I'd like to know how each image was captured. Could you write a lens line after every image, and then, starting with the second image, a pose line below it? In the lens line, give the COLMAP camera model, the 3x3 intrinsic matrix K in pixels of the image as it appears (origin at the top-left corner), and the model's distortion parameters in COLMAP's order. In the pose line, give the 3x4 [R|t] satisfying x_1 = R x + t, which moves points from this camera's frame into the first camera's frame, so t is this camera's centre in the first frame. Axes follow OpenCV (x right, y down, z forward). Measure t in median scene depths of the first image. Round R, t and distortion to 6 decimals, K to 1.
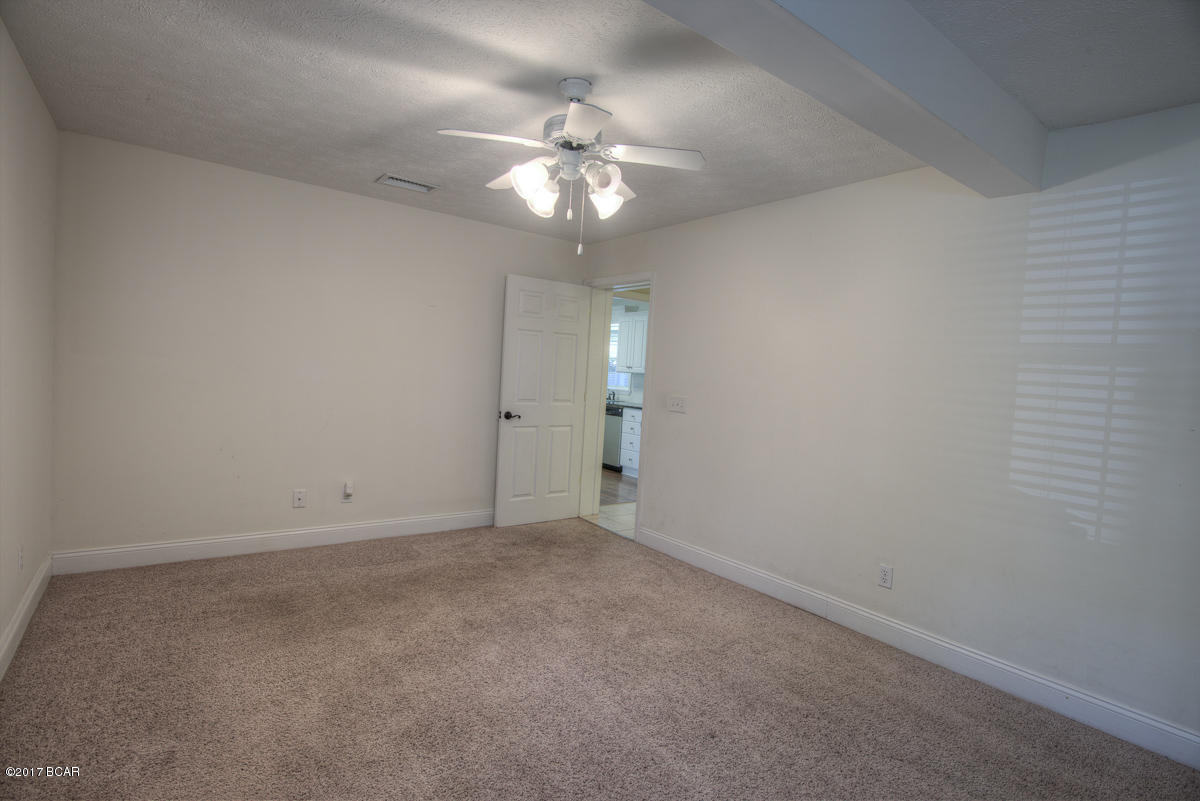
lens RADIAL K [[583.6, 0, 596.9], [0, 583.6, 398.9], [0, 0, 1]] dist [-0.024041, 0.000368]
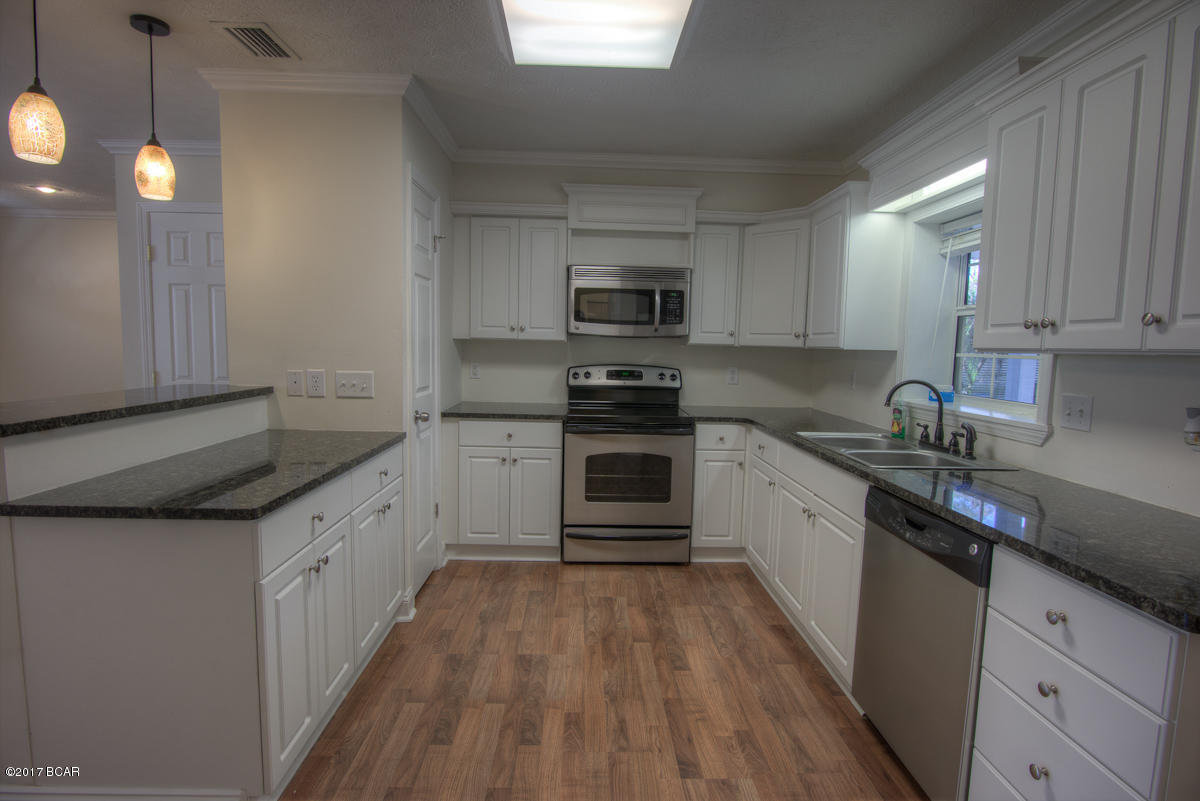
lens RADIAL K [[583.6, 0, 596.9], [0, 583.6, 398.9], [0, 0, 1]] dist [-0.024041, 0.000368]
pose [[0.820162, 0.013208, -0.571979, 0.044784], [-0.001699, 0.999785, 0.020652, -0.032970], [0.572129, -0.015966, 0.820008, 0.771140]]
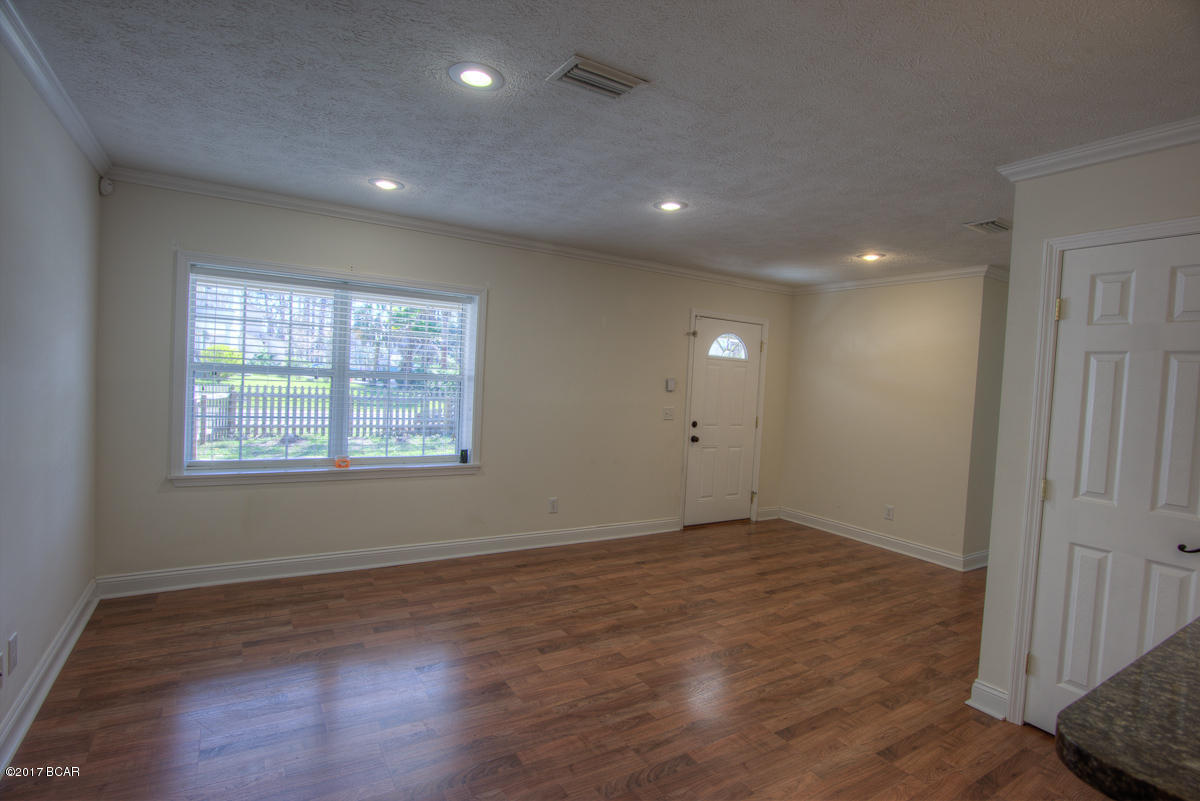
lens RADIAL K [[583.6, 0, 596.9], [0, 583.6, 398.9], [0, 0, 1]] dist [-0.024041, 0.000368]
pose [[-0.080378, -0.030251, -0.996305, -0.176905], [-0.102207, 0.994521, -0.021951, -0.056949], [0.991511, 0.100065, -0.083029, 0.723001]]
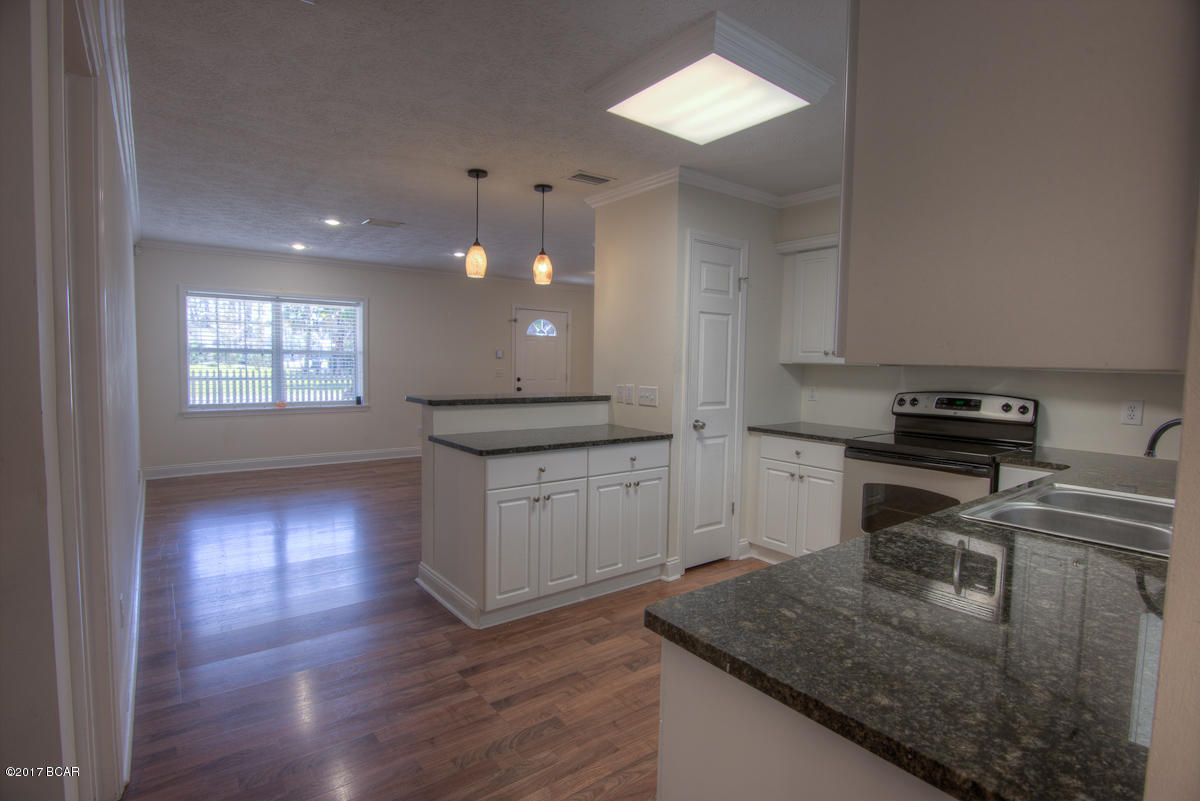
lens RADIAL K [[583.6, 0, 596.9], [0, 583.6, 398.9], [0, 0, 1]] dist [-0.024041, 0.000368]
pose [[0.014043, 0.005195, -0.999888, 0.208329], [-0.064935, 0.997880, 0.004272, -0.031289], [0.997791, 0.064868, 0.014351, 0.924253]]
